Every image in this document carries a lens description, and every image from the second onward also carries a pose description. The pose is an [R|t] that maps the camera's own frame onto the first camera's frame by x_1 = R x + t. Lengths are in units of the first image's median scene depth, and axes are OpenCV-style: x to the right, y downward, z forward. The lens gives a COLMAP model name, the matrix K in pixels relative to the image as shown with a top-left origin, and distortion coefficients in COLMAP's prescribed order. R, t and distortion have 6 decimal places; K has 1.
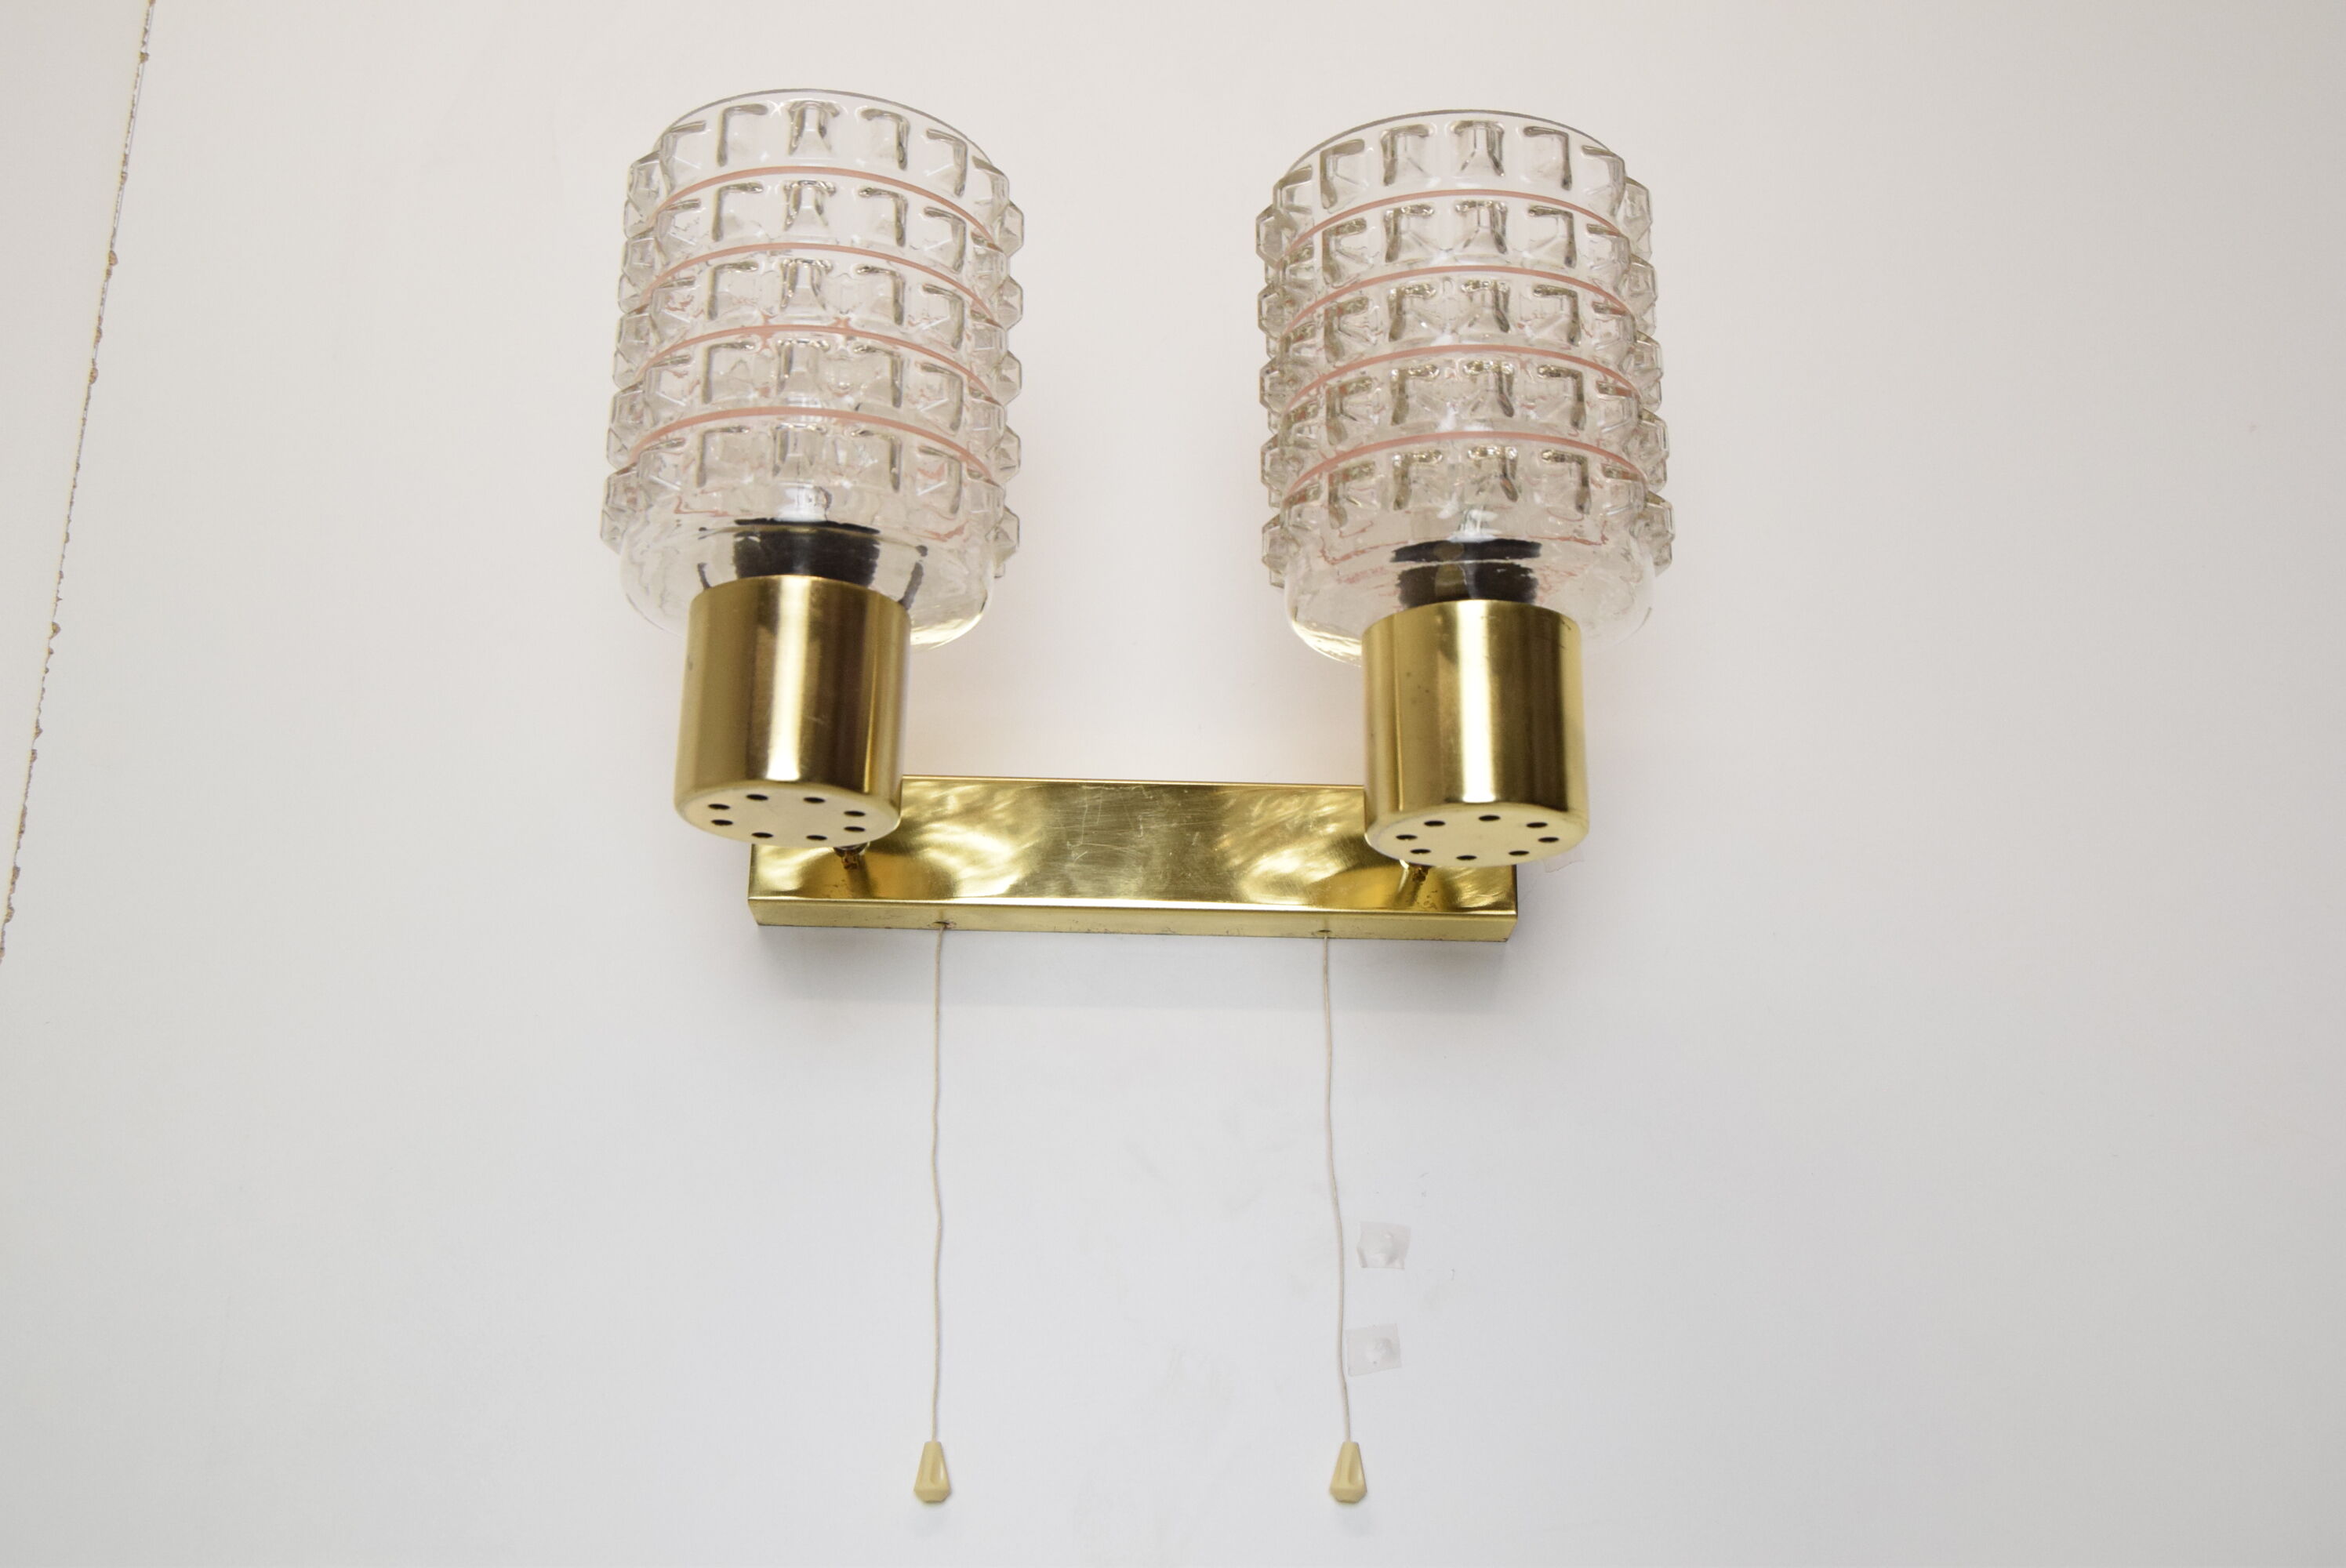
lens RADIAL K [[2671.9, 0, 1174.0], [0, 2671.9, 777.2], [0, 0, 1]] dist [-0.076385, 0.000000]
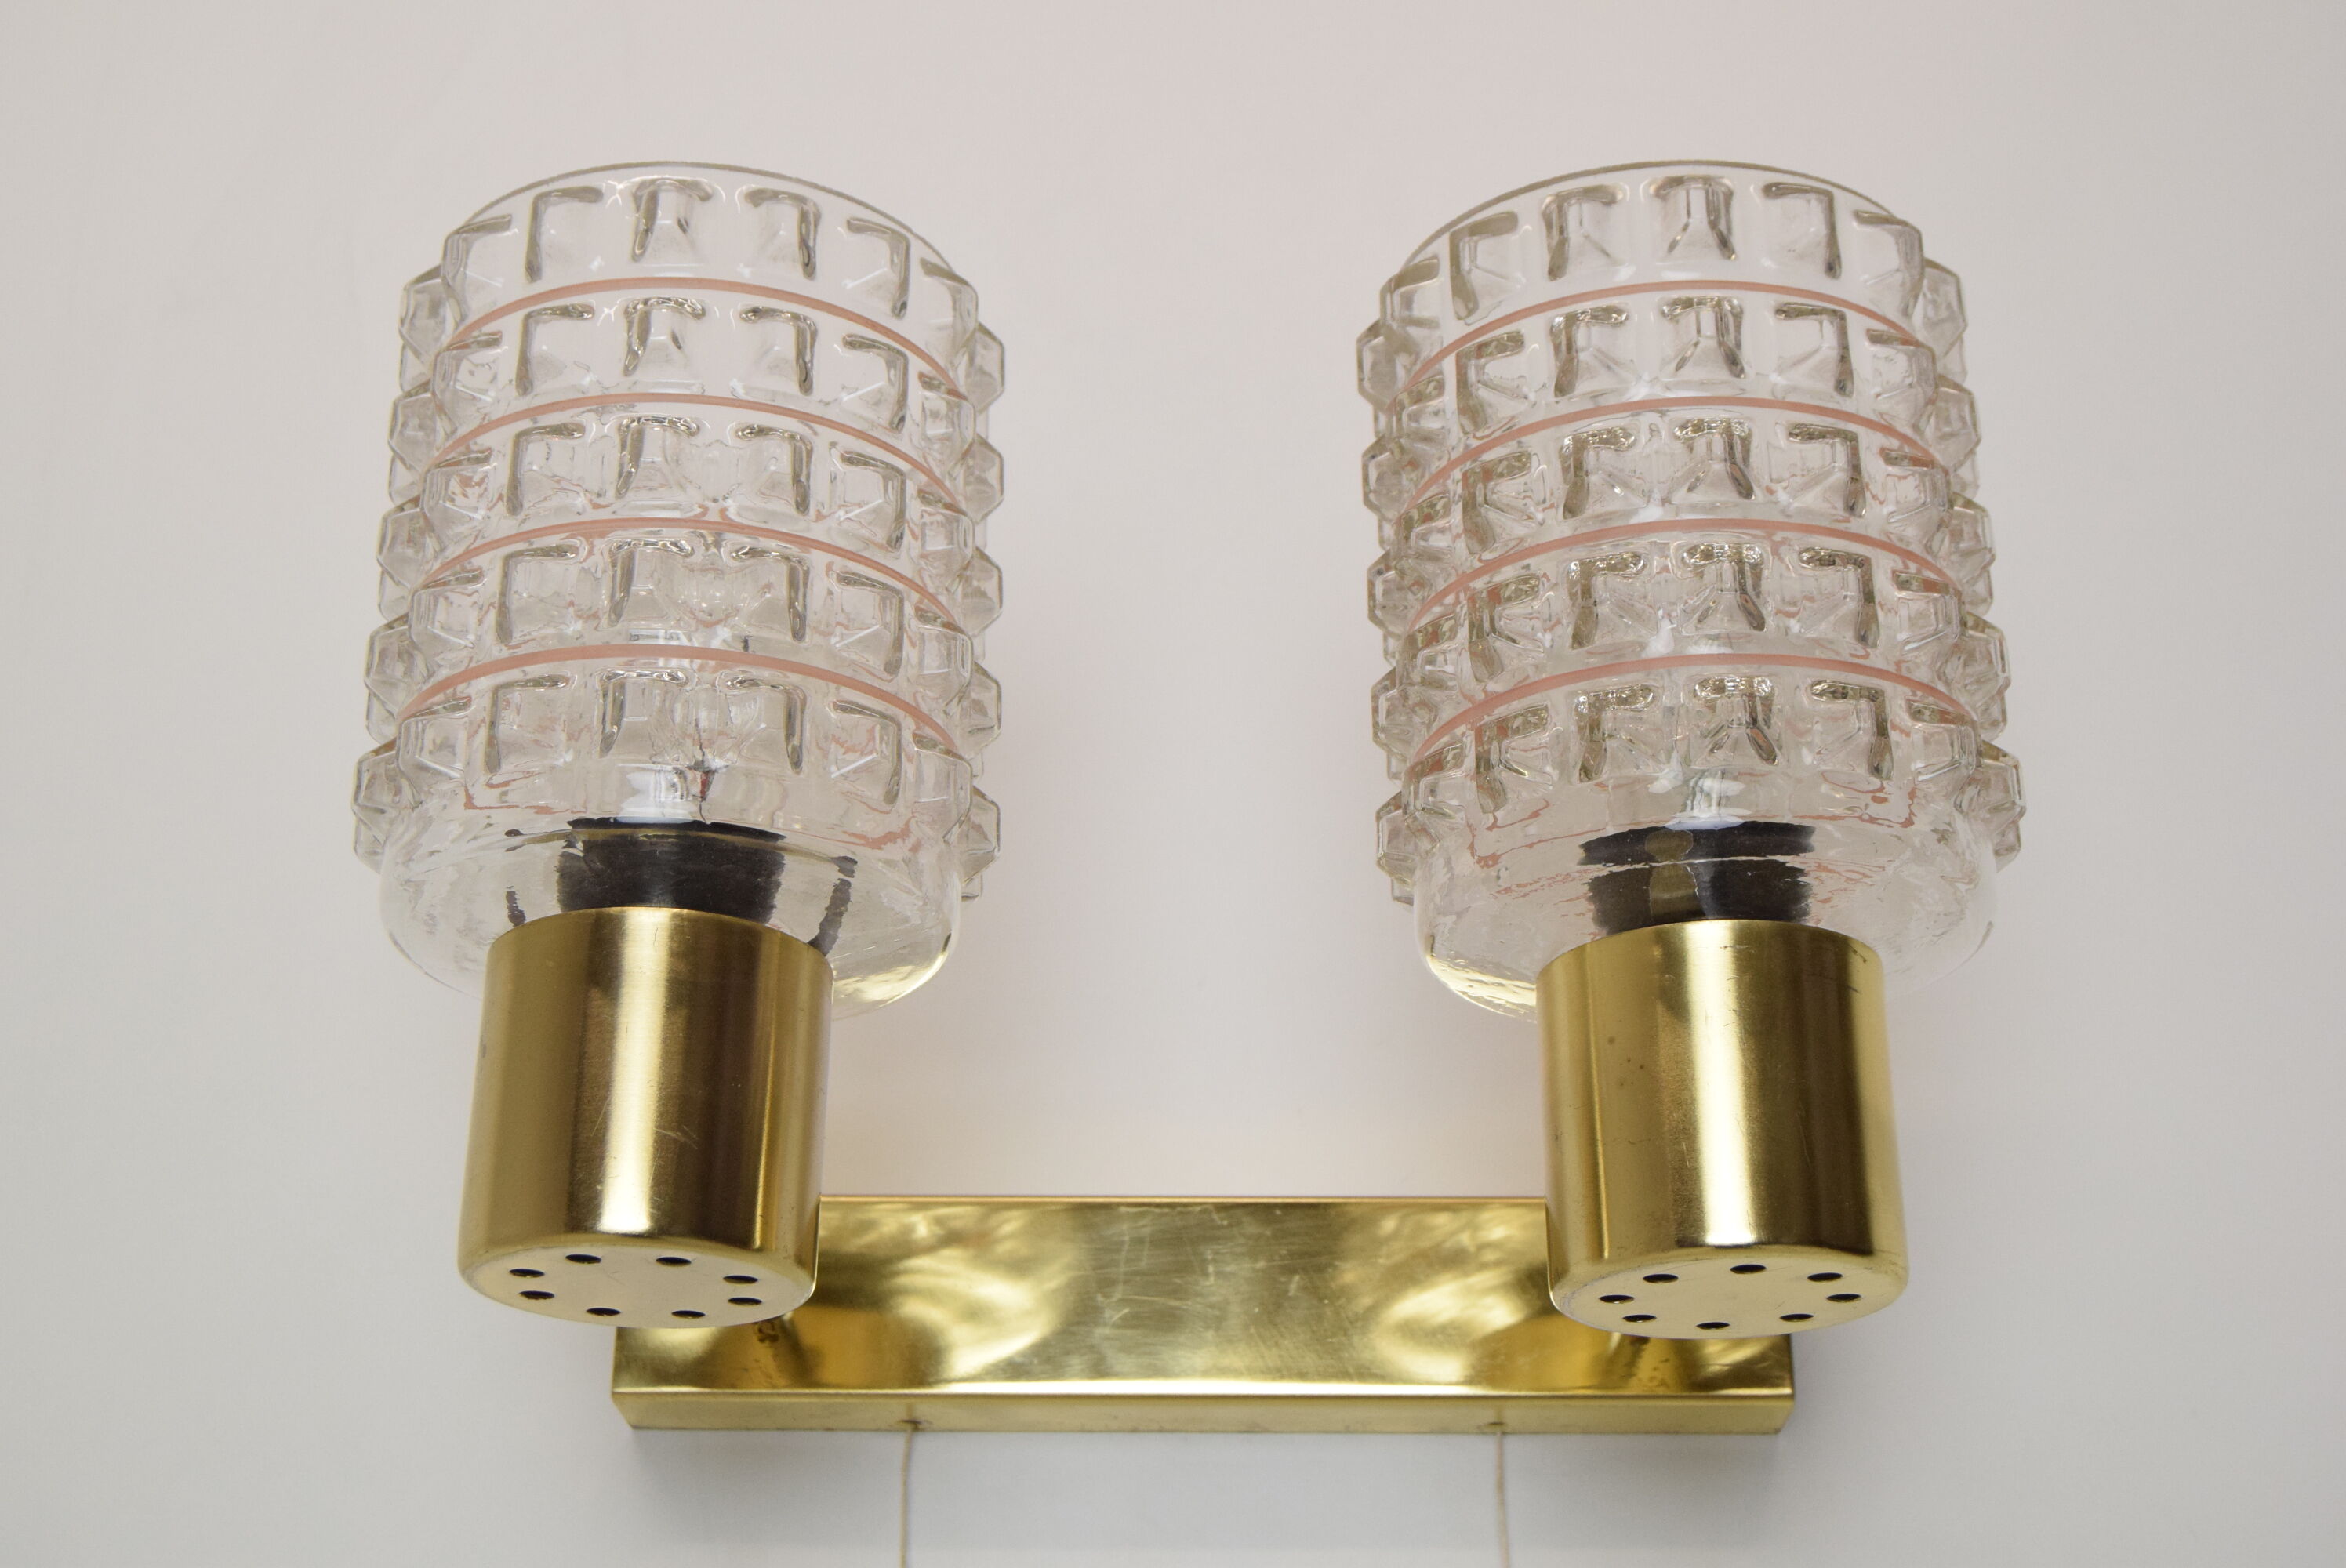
lens RADIAL K [[3442.3, 0, 1173.8], [0, 3442.3, 785.5], [0, 0, 1]] dist [-0.066888, 0.000000]
pose [[0.998825, -0.025307, -0.041330, 0.019122], [0.021327, 0.995340, -0.094040, -0.023548], [0.043517, 0.093048, 0.994710, 0.176876]]
